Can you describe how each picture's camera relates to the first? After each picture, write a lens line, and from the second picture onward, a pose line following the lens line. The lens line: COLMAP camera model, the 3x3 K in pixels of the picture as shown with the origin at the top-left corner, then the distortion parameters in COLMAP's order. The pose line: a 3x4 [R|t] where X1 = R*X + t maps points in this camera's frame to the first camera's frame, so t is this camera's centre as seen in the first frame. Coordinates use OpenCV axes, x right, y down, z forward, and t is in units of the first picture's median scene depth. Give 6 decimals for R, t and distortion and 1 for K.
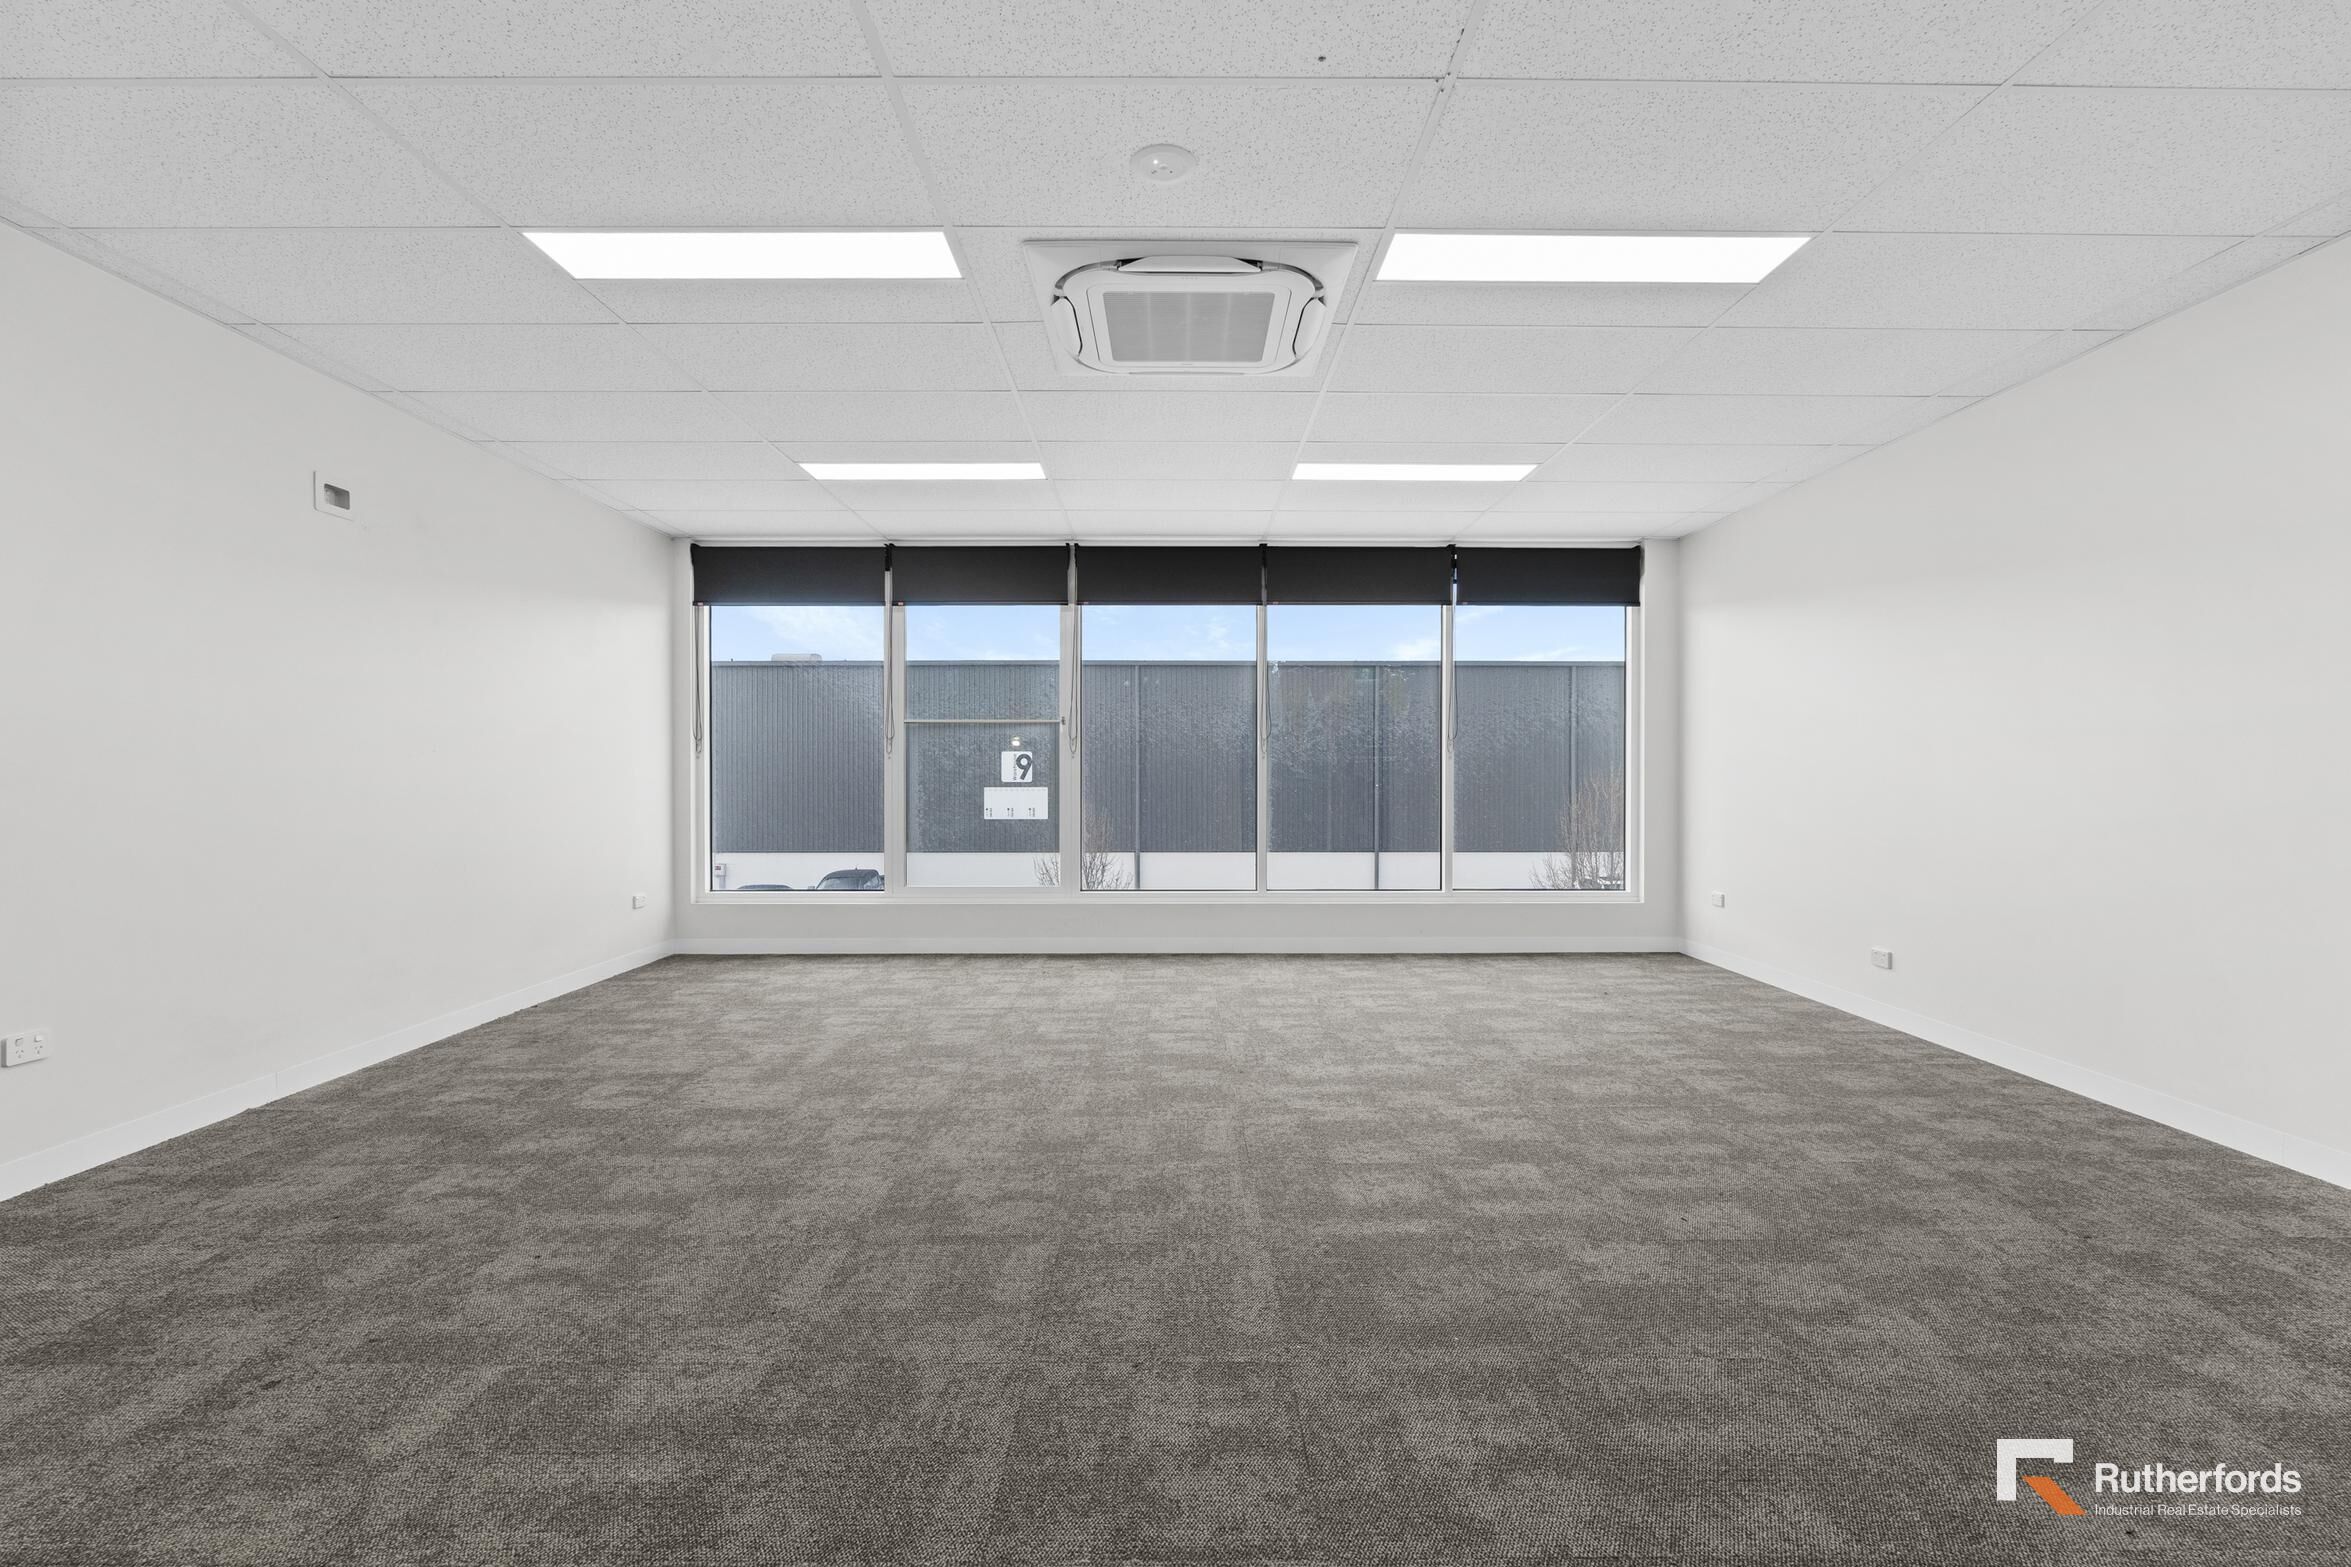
lens RADIAL K [[1023.8, 0, 1174.1], [0, 1023.8, 781.1], [0, 0, 1]] dist [-0.005012, 0.001313]
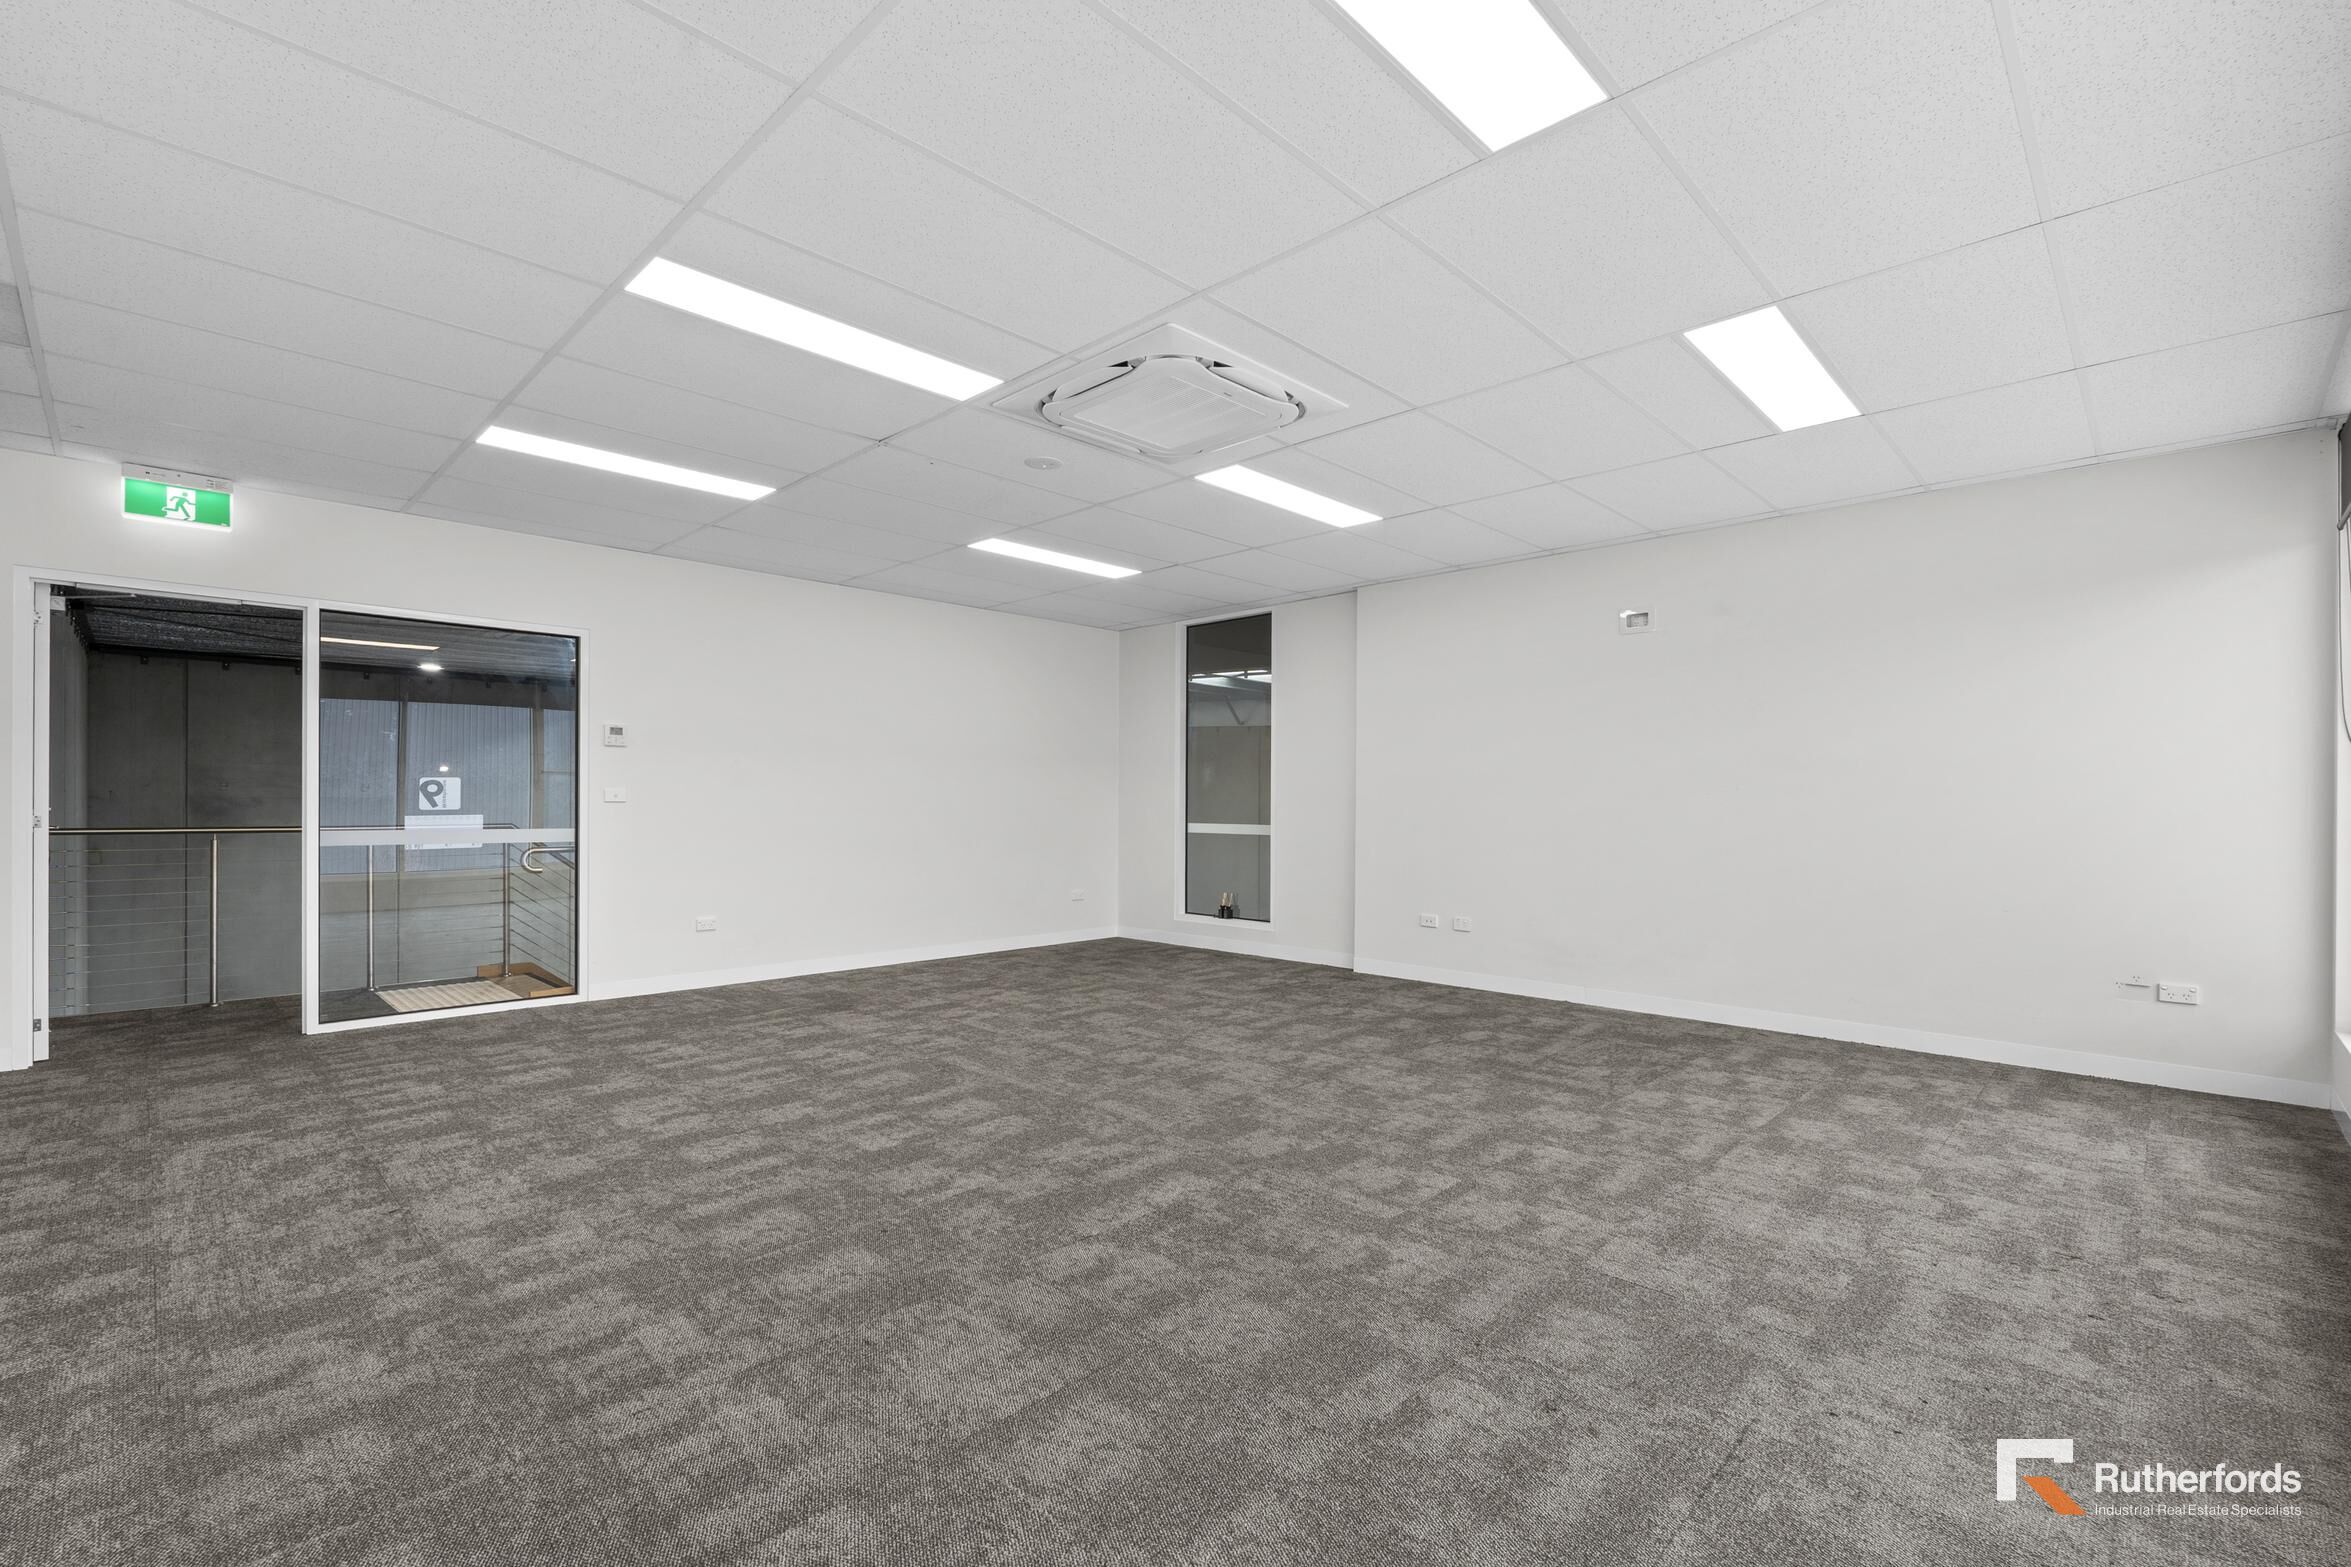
lens RADIAL K [[1023.8, 0, 1173.1], [0, 1023.8, 789.7], [0, 0, 1]] dist [-0.005012, 0.001313]
pose [[-0.703547, -0.012443, -0.710540, 0.815010], [-0.009940, 0.999921, -0.007668, -0.016356], [0.710579, 0.001668, -0.703615, 1.793903]]
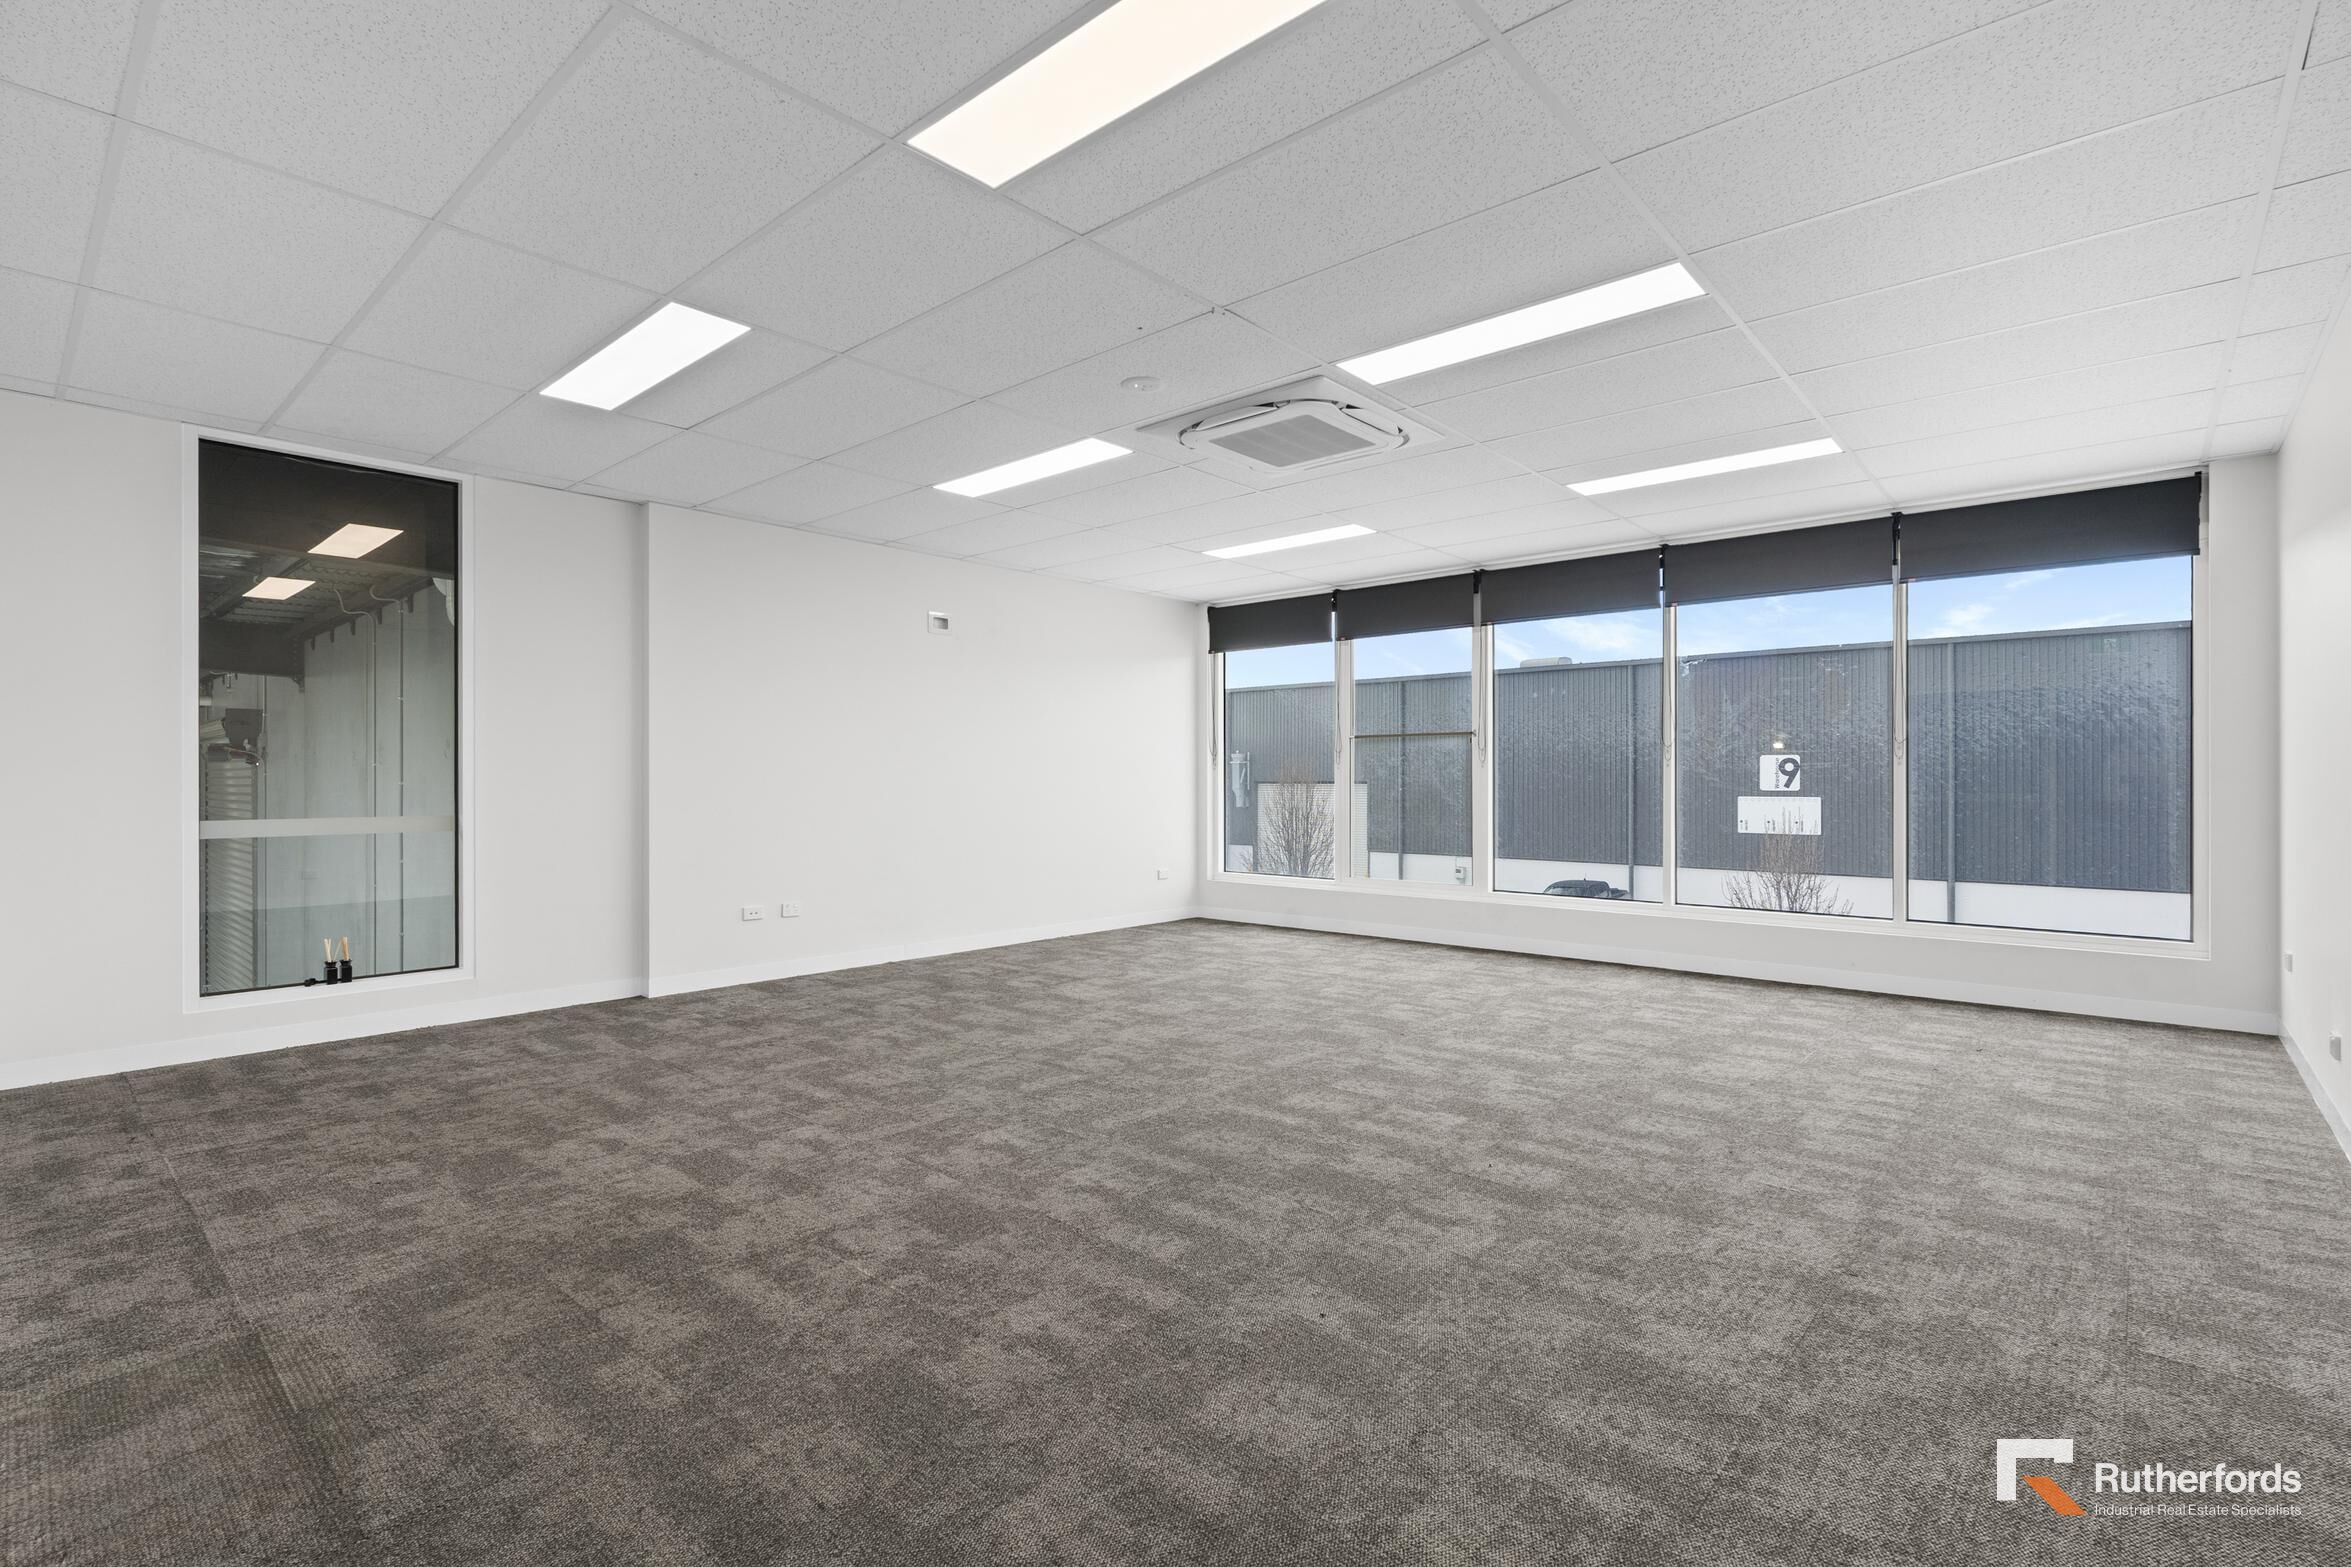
lens RADIAL K [[1078.9, 0, 1169.1], [0, 1078.9, 782.0], [0, 0, 1]] dist [-0.001943, 0.000164]
pose [[0.742140, 0.000914, -0.670245, 0.812093], [-0.004875, 0.999980, -0.004035, -0.001546], [0.670228, 0.006262, 0.742129, -0.124317]]
